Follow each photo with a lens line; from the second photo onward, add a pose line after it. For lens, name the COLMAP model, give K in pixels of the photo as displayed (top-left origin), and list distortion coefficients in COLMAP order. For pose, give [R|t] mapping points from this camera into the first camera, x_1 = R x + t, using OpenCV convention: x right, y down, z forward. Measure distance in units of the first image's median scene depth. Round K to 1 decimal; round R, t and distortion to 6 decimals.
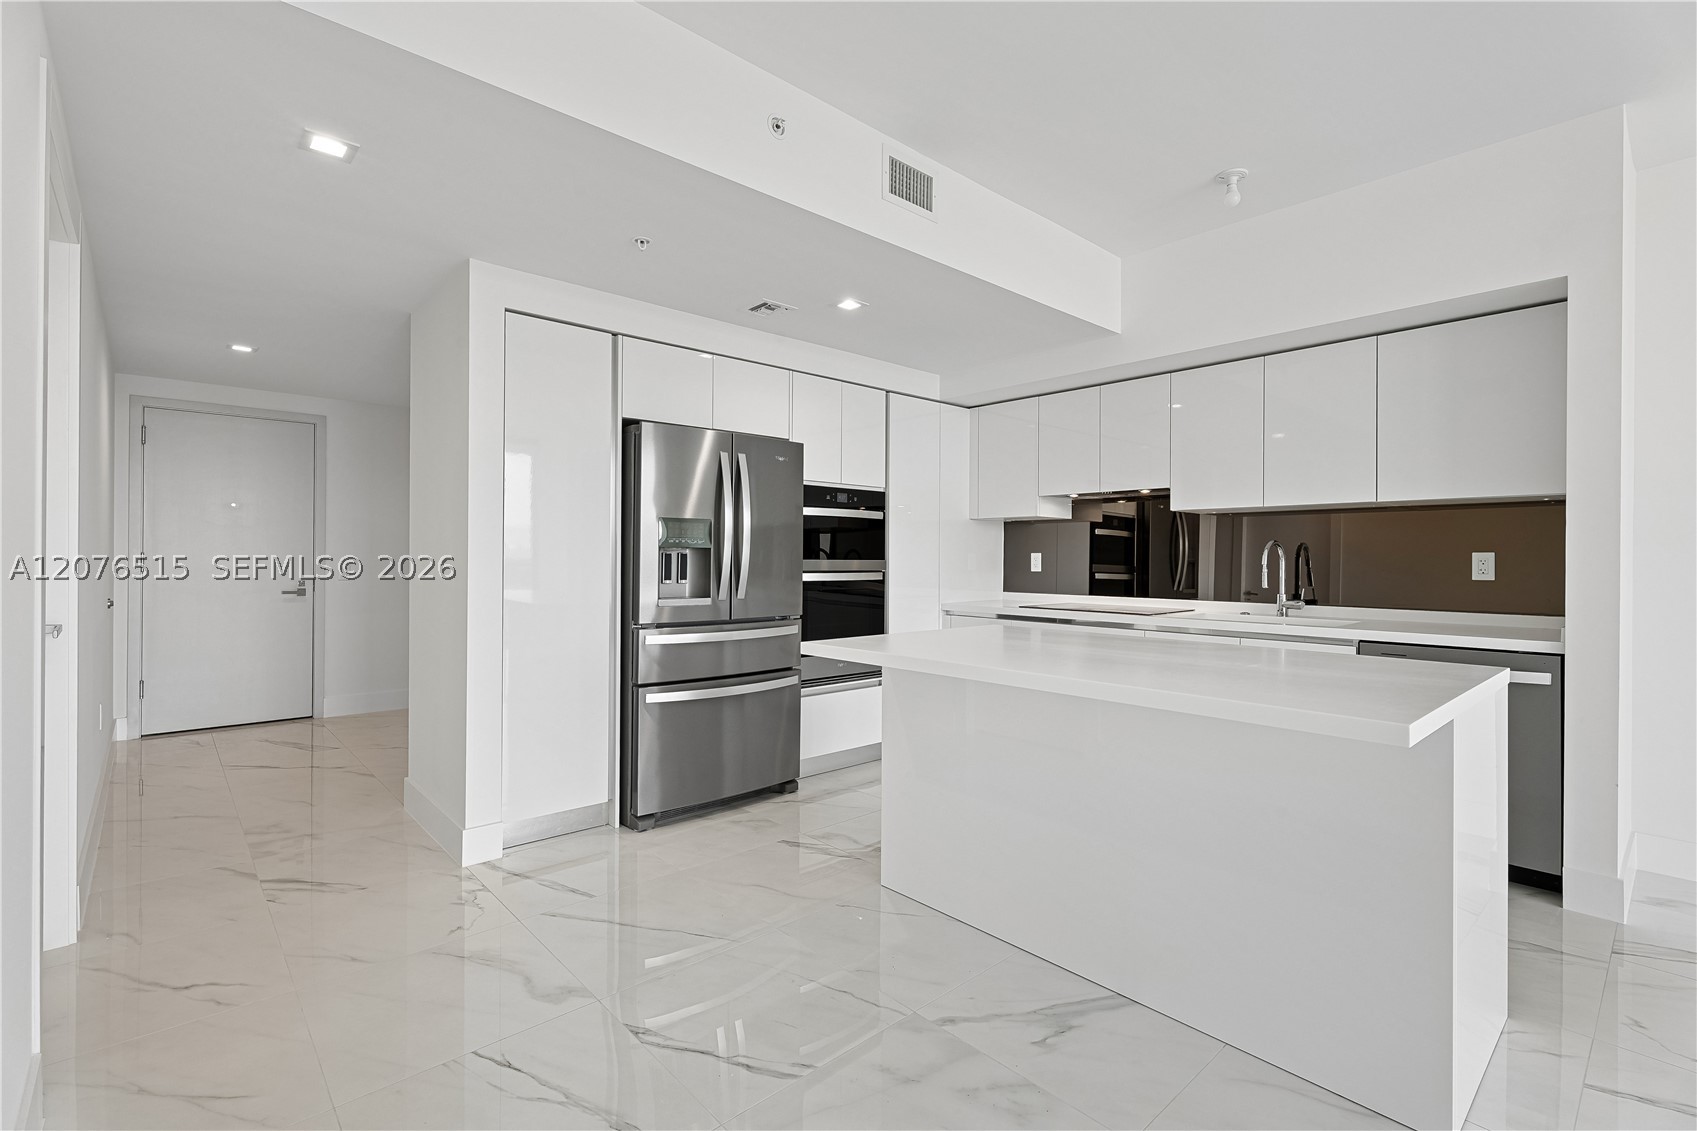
lens RADIAL K [[775.5, 0, 842.6], [0, 775.5, 564.7], [0, 0, 1]] dist [-0.001262, 0.009122]
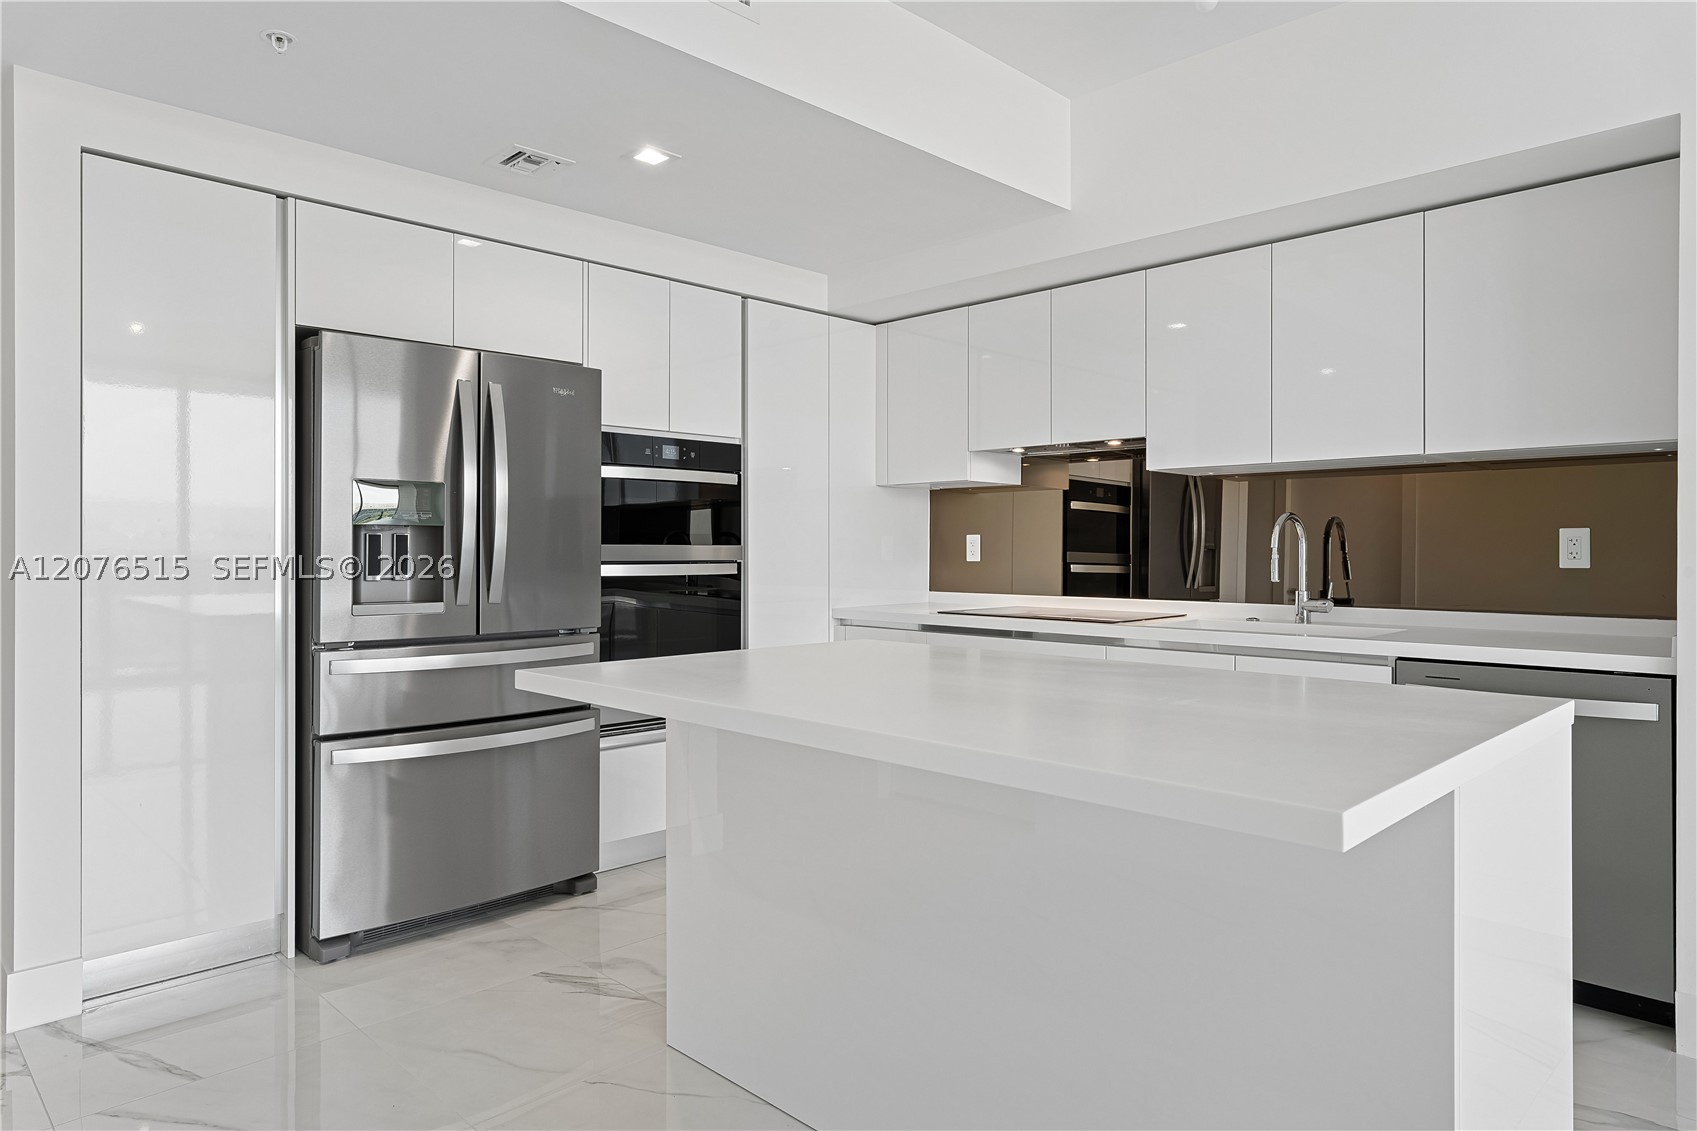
lens RADIAL K [[1051.5, 0, 848.2], [0, 1051.5, 556.4], [0, 0, 1]] dist [0.002662, 0.003603]
pose [[0.998804, -0.004982, 0.048648, 0.117854], [0.005071, 0.999986, -0.001707, 0.006854], [-0.048639, 0.001952, 0.998815, 0.087042]]
